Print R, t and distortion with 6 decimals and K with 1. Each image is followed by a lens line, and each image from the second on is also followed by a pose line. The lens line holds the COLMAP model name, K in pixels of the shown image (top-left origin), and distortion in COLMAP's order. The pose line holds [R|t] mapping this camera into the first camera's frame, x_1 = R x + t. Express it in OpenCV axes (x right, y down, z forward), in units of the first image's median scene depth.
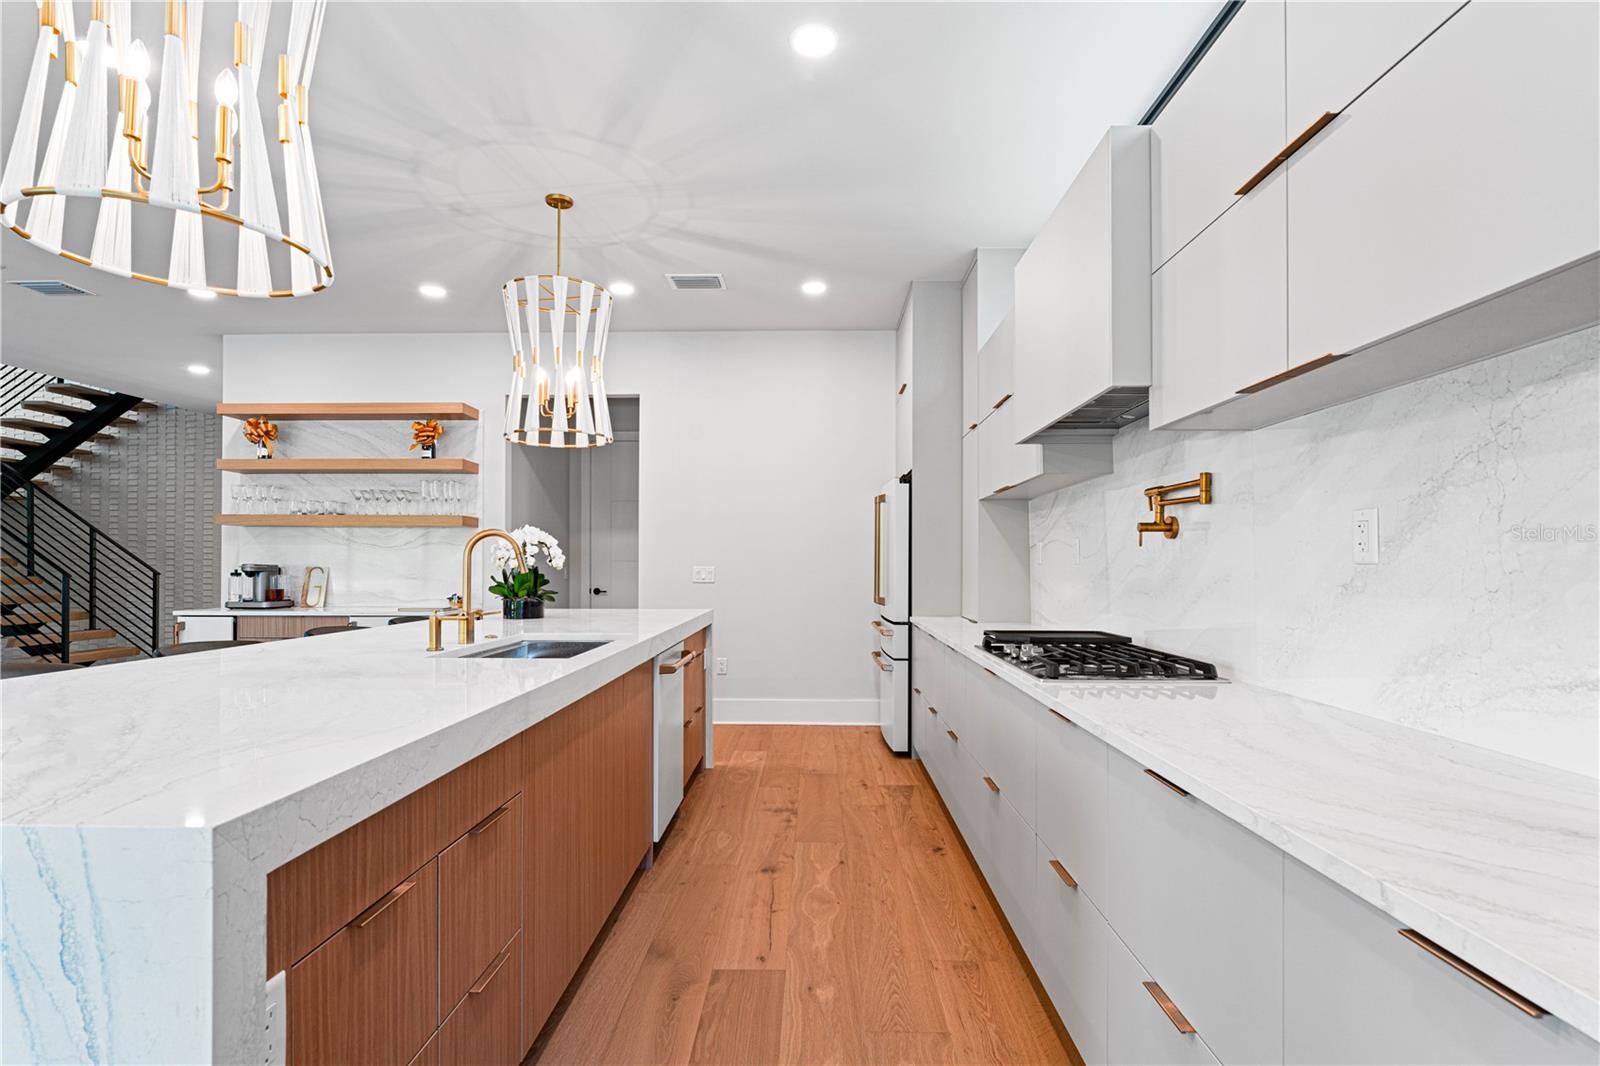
lens RADIAL K [[776.9, 0, 800.1], [0, 776.9, 558.8], [0, 0, 1]] dist [0.000060, 0.000026]
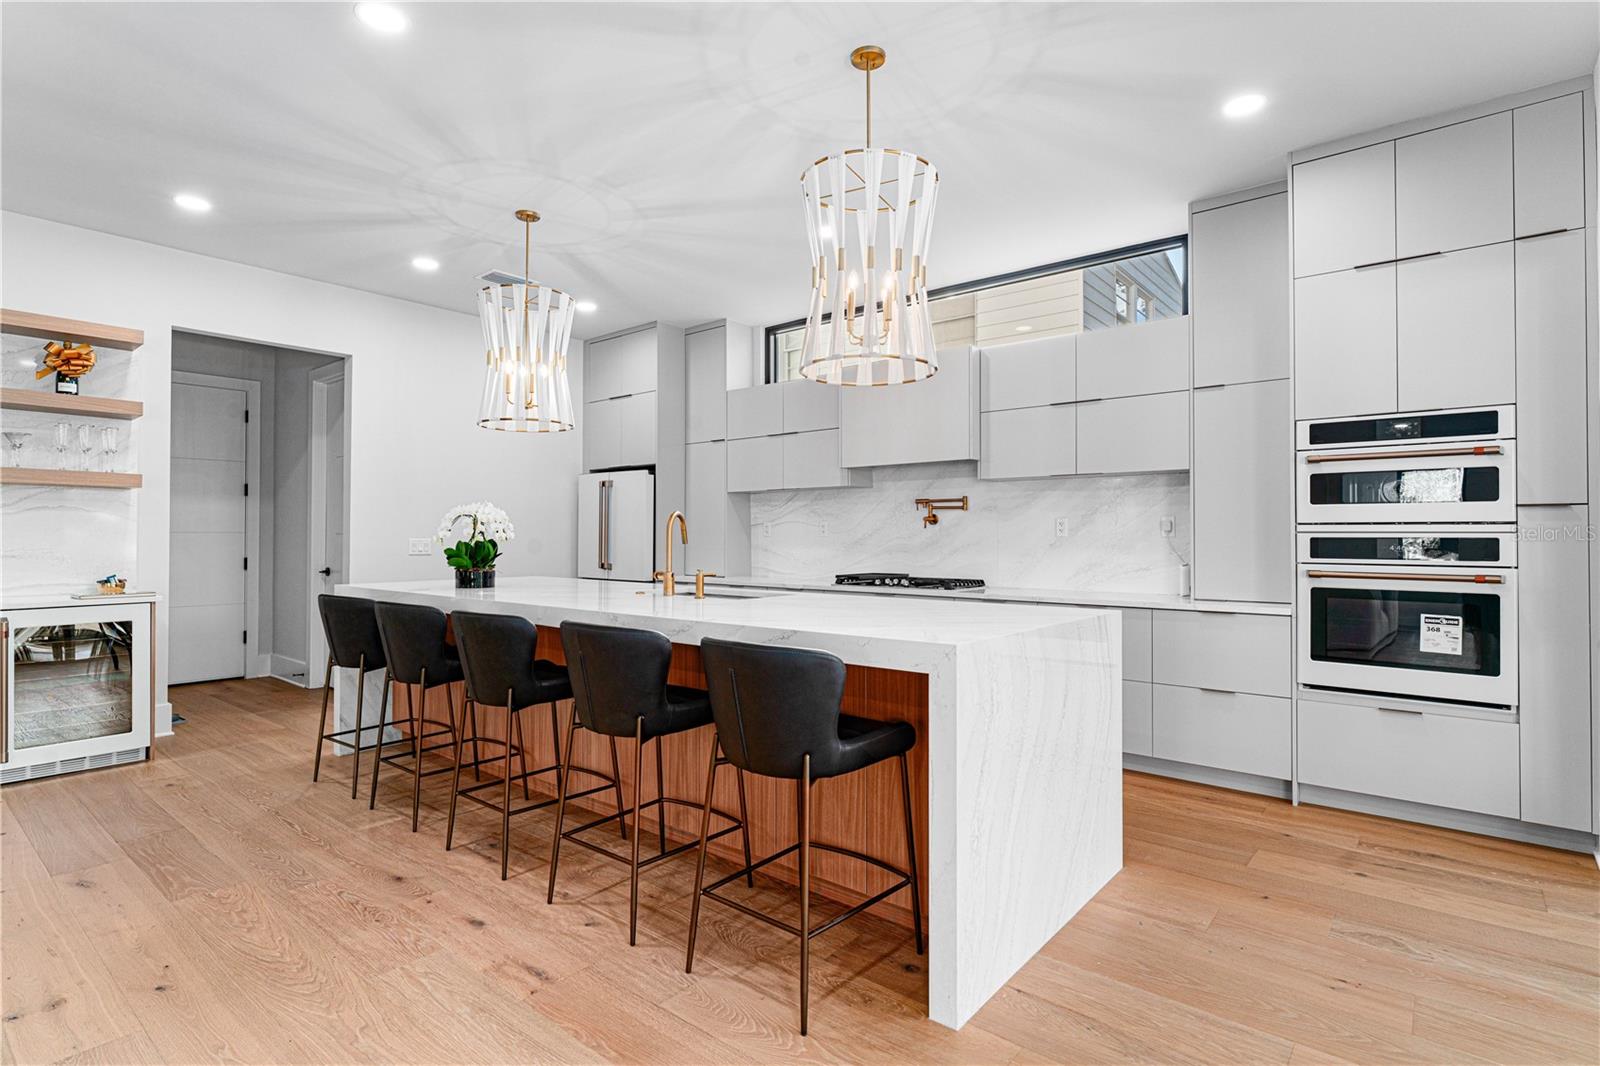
lens RADIAL K [[787.9, 0, 800.4], [0, 787.9, 527.4], [0, 0, 1]] dist [0.000361, -0.000068]
pose [[0.621362, 0.009224, 0.783470, -0.932173], [-0.006369, 0.999957, -0.006722, -0.001565], [-0.783498, -0.000813, 0.621394, -0.023861]]
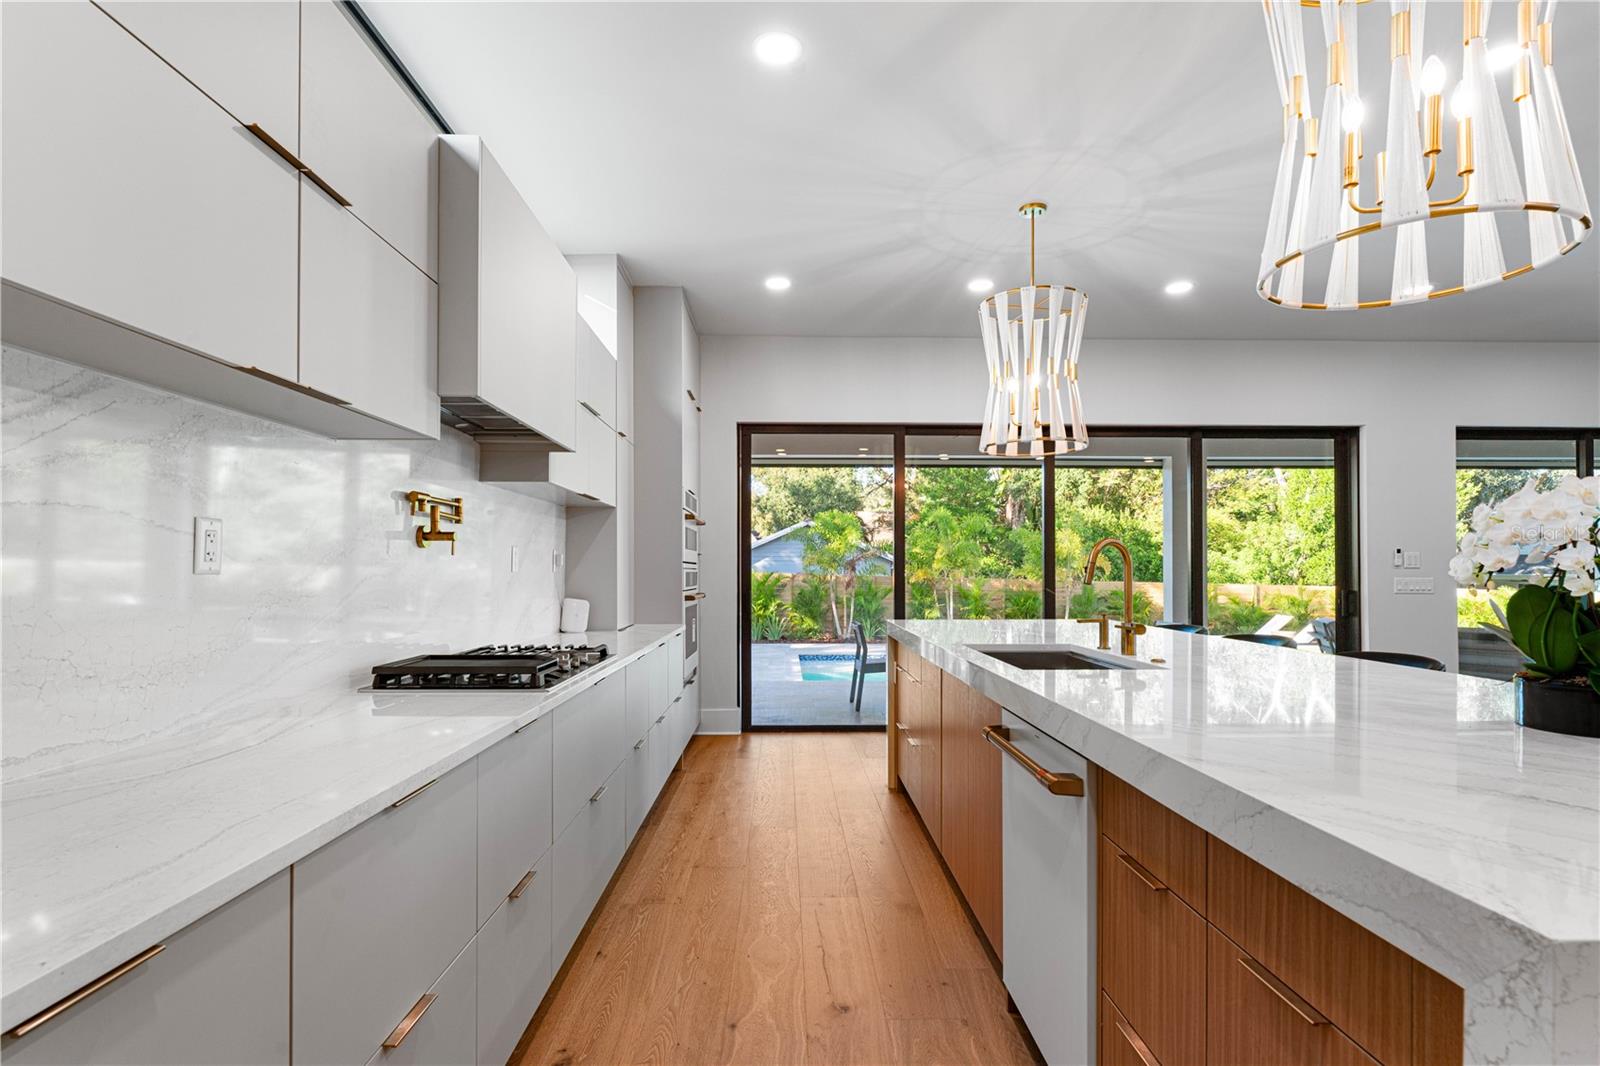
lens RADIAL K [[776.9, 0, 800.1], [0, 776.9, 558.8], [0, 0, 1]] dist [0.000060, 0.000026]
pose [[-0.999129, -0.001150, -0.041710, 0.019760], [-0.000227, 0.999755, -0.022126, 0.005650], [0.041725, -0.022097, -0.998885, 1.339779]]
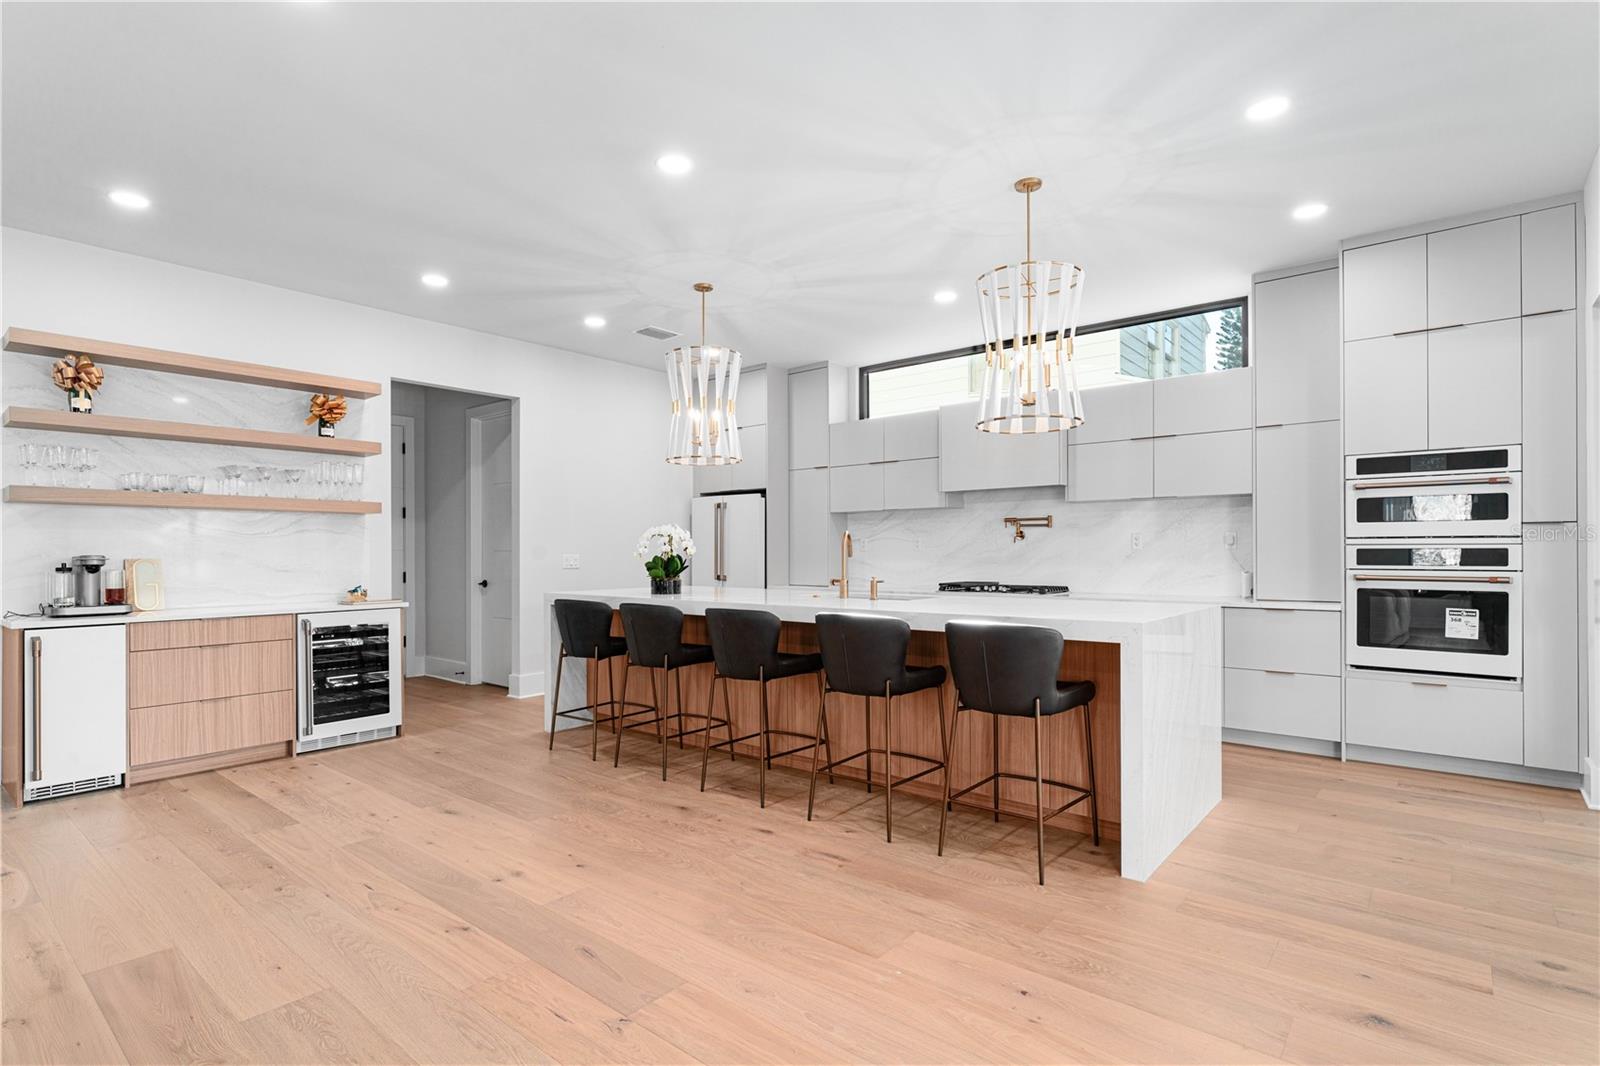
lens RADIAL K [[782.0, 0, 801.3], [0, 782.0, 551.9], [0, 0, 1]] dist [0.001278, -0.000061]
pose [[0.623463, -0.004483, 0.781840, -1.247666], [-0.000257, 0.999982, 0.005939, -0.001719], [-0.781852, -0.003904, 0.623451, 0.002444]]
